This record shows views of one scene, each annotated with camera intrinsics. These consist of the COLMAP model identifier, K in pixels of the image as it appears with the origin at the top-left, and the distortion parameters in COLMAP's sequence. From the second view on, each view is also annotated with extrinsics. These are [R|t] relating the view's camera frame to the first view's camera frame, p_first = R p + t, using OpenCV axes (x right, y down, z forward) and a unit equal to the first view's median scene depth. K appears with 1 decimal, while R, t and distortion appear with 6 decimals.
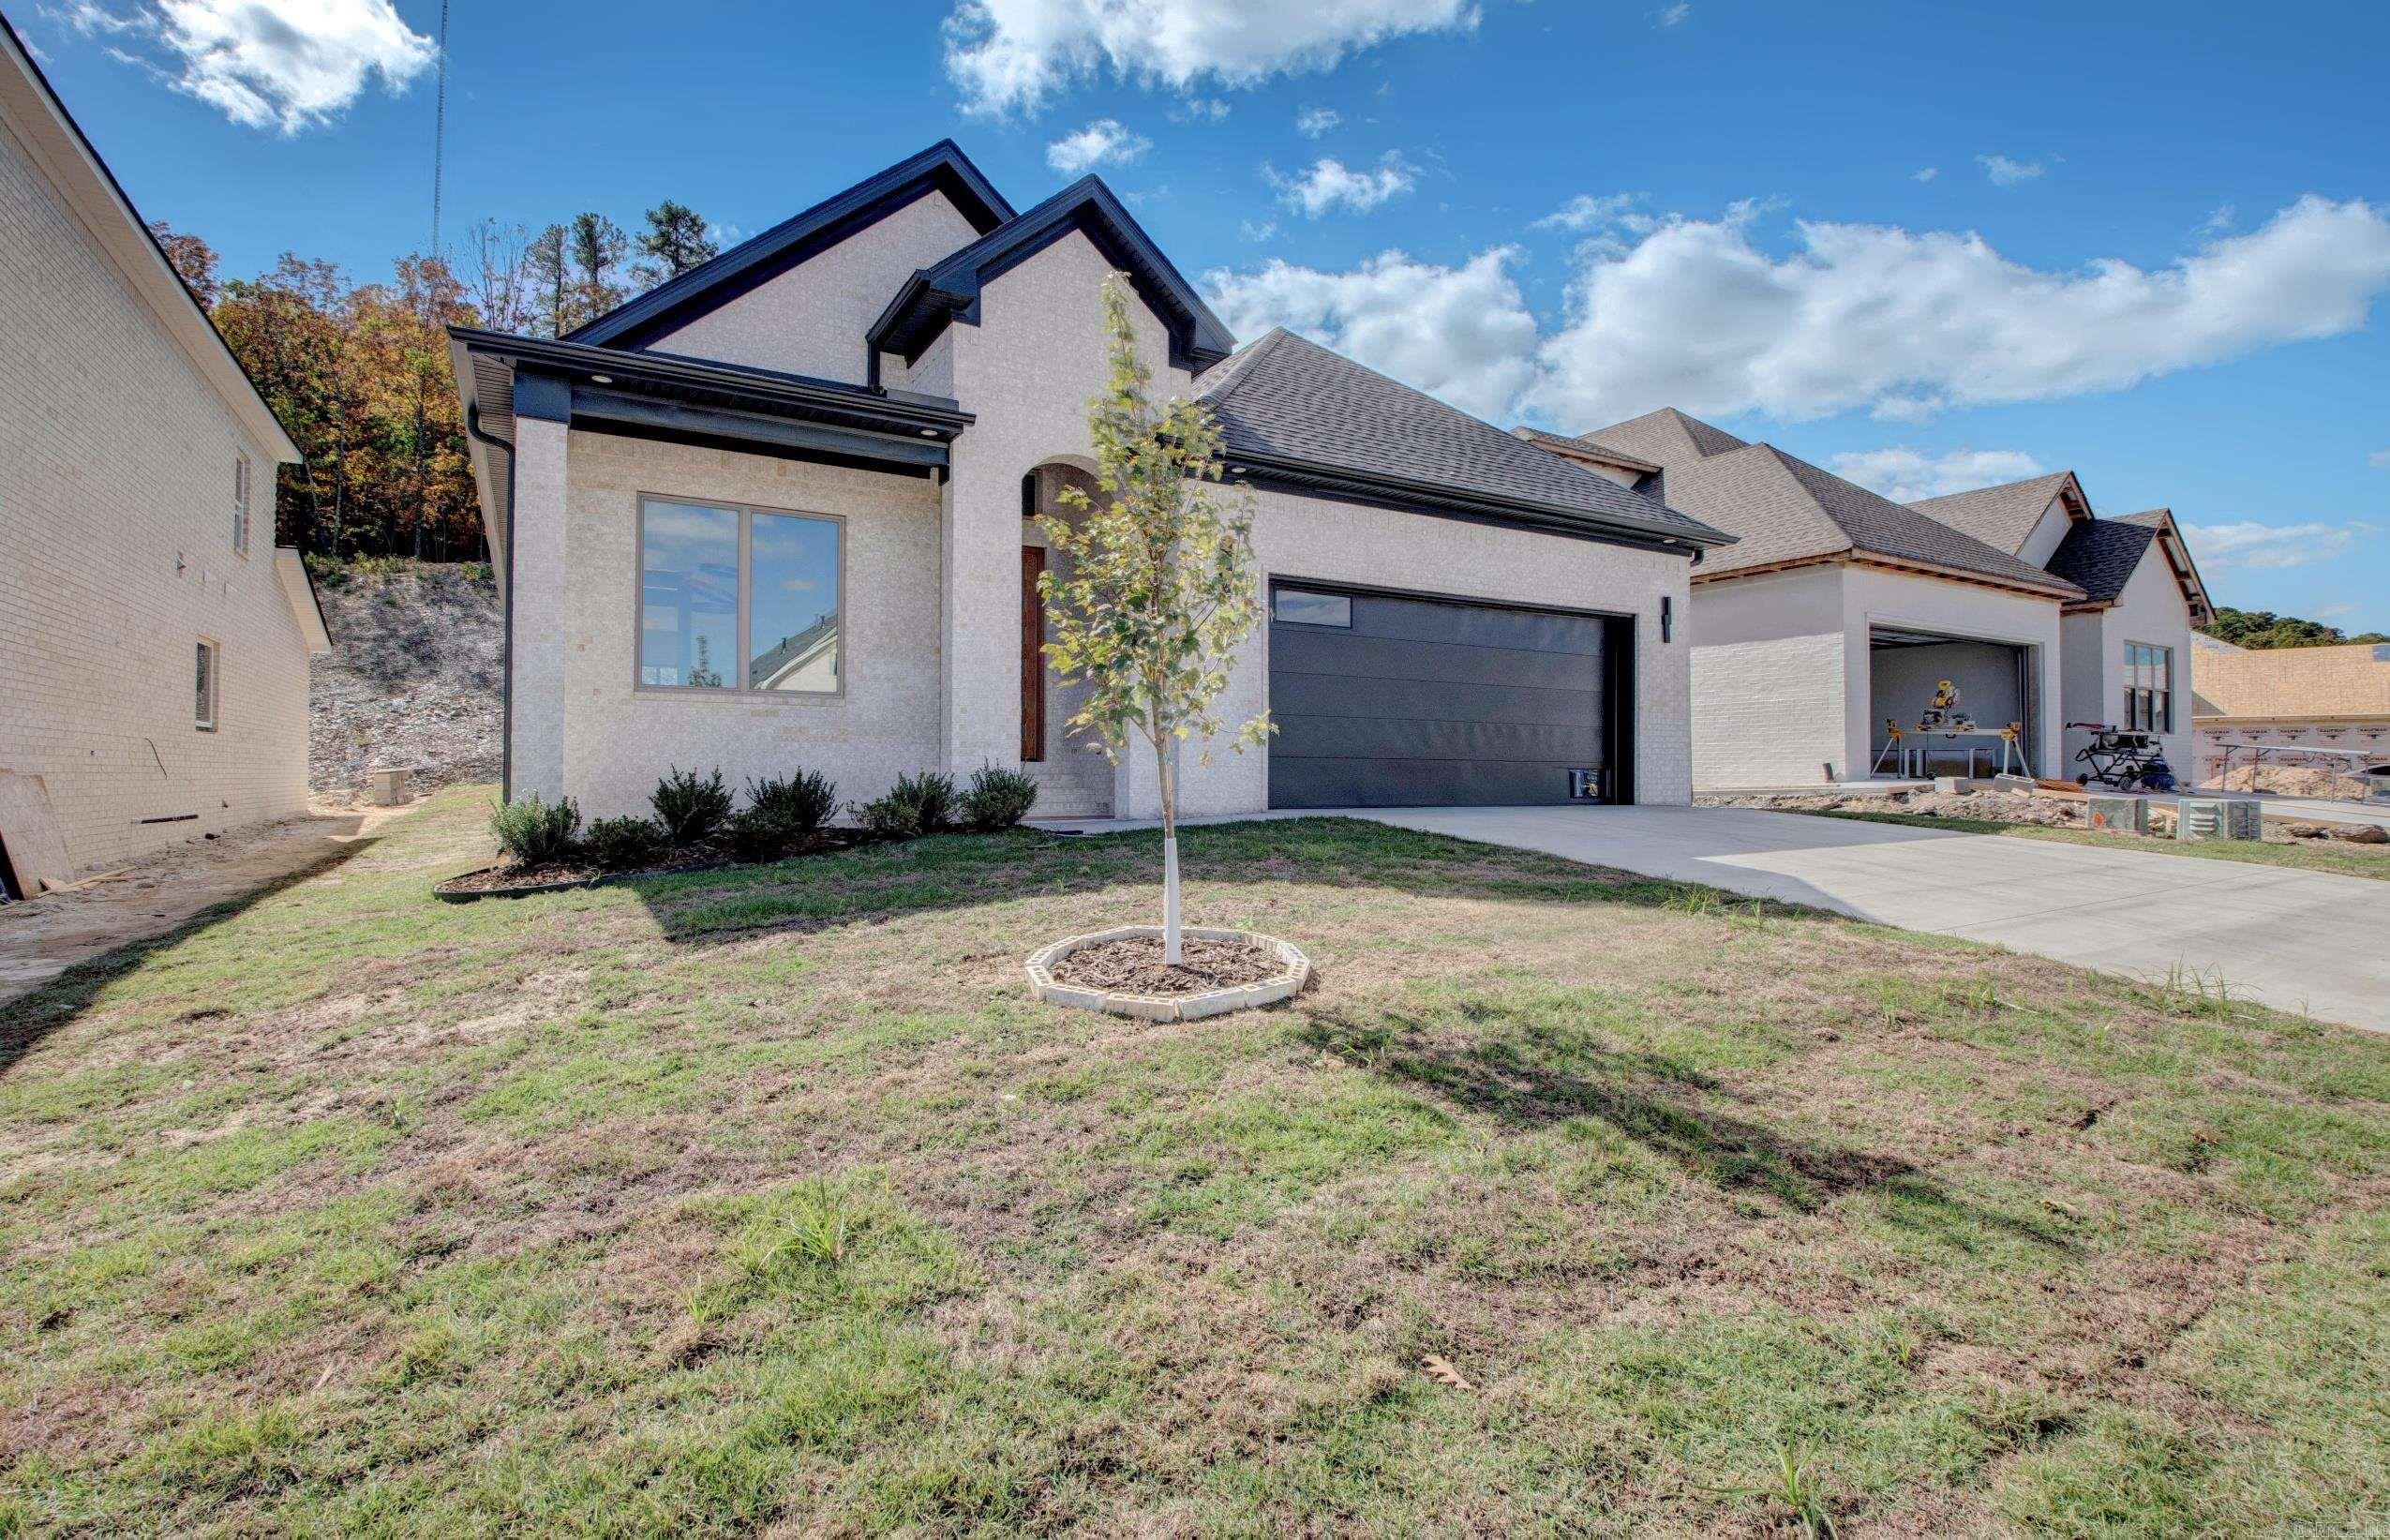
lens RADIAL K [[1126.1, 0, 1180.5], [0, 1126.1, 758.2], [0, 0, 1]] dist [0.002184, -0.015886]
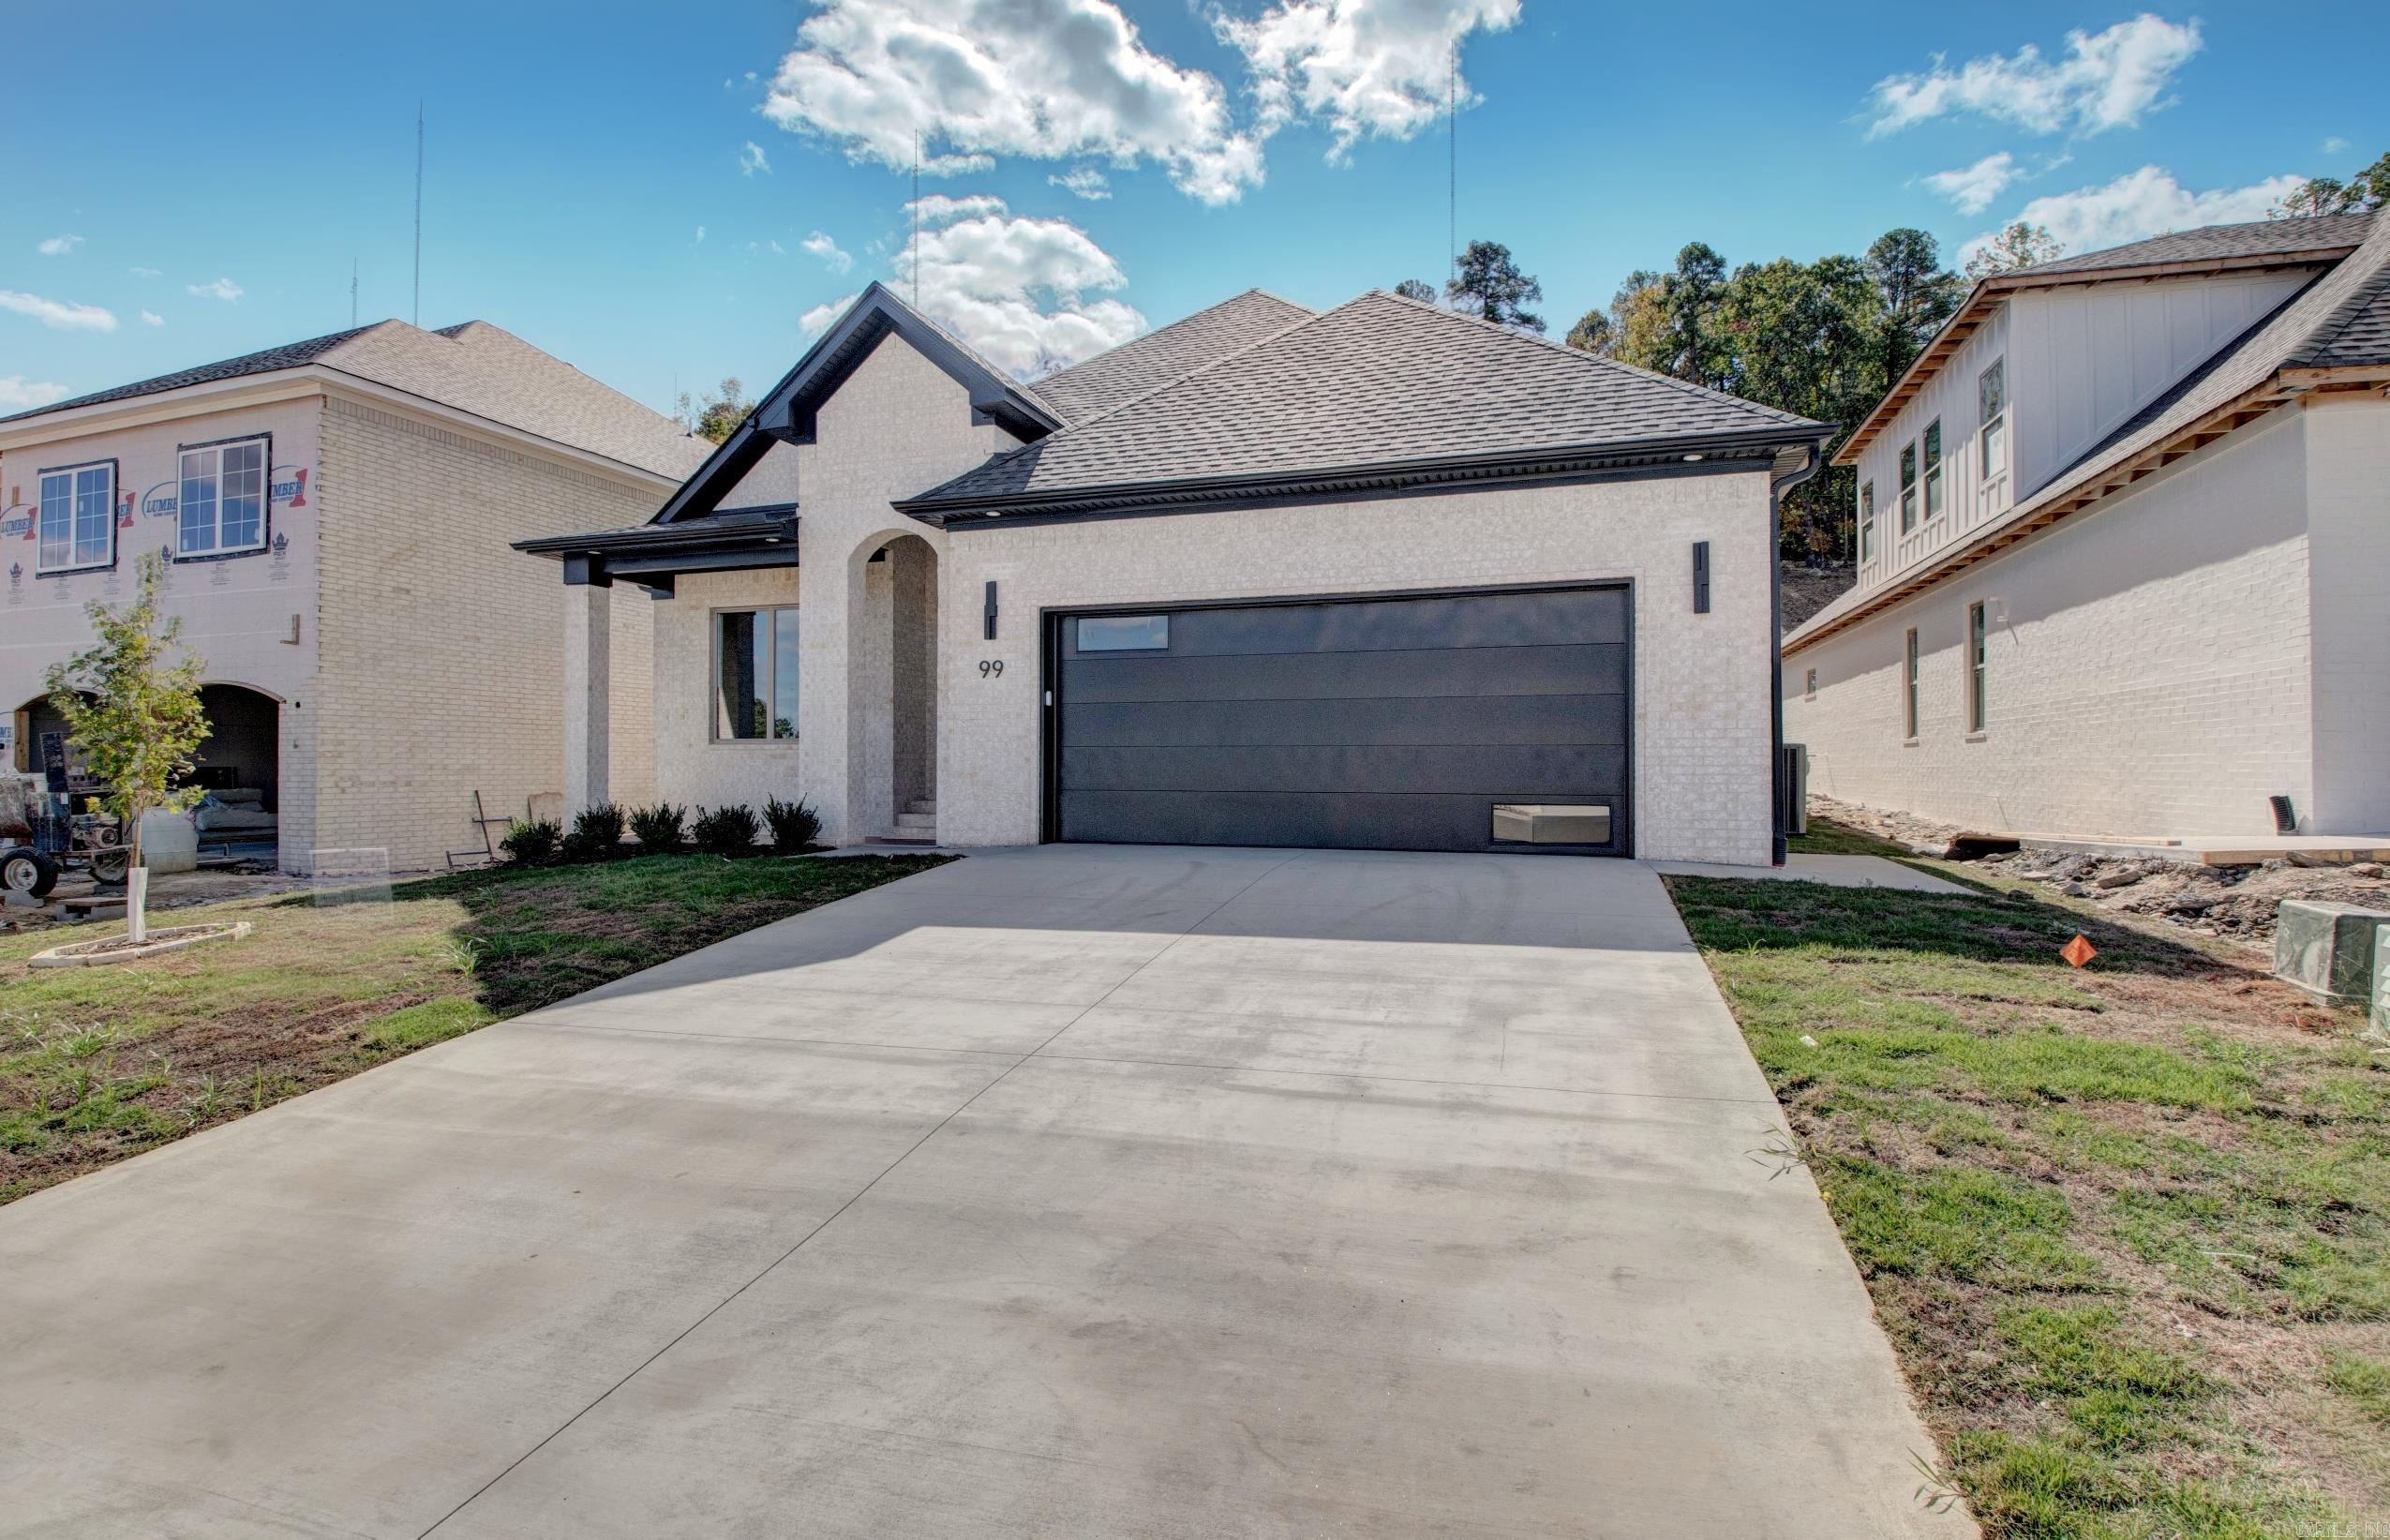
lens RADIAL K [[1126.1, 0, 1180.5], [0, 1126.1, 758.2], [0, 0, 1]] dist [0.002184, -0.015886]
pose [[0.660909, -0.010729, -0.750389, 0.868323], [0.014247, 0.999897, -0.001748, -0.026372], [0.750331, -0.009535, 0.660994, 0.413984]]
